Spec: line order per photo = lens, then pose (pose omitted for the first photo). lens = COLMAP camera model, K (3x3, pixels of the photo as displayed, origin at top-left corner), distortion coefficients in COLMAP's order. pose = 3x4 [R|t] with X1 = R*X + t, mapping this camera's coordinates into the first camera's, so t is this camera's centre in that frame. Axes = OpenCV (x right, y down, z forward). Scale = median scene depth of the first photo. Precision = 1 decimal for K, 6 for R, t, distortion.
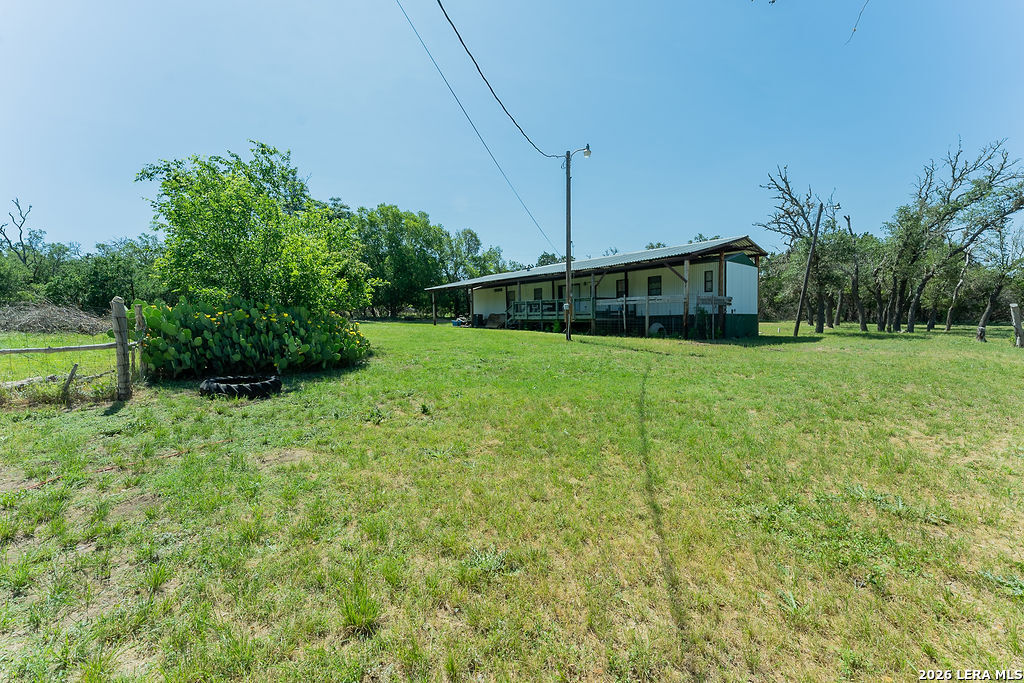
lens RADIAL K [[431.3, 0, 510.1], [0, 431.3, 343.4], [0, 0, 1]] dist [0.001256, 0.000344]
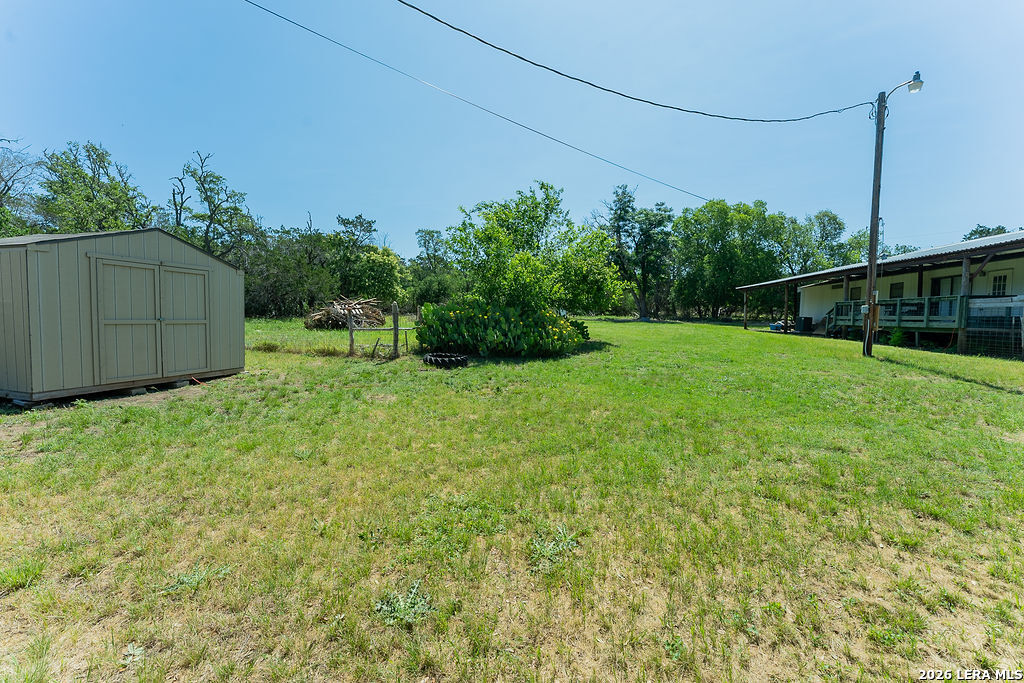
lens RADIAL K [[431.3, 0, 508.1], [0, 431.3, 337.5], [0, 0, 1]] dist [0.001256, 0.000344]
pose [[0.648766, 0.061994, -0.758459, 0.185617], [-0.069757, 0.997325, 0.021849, -0.007686], [0.757784, 0.038733, 0.651354, 0.048399]]
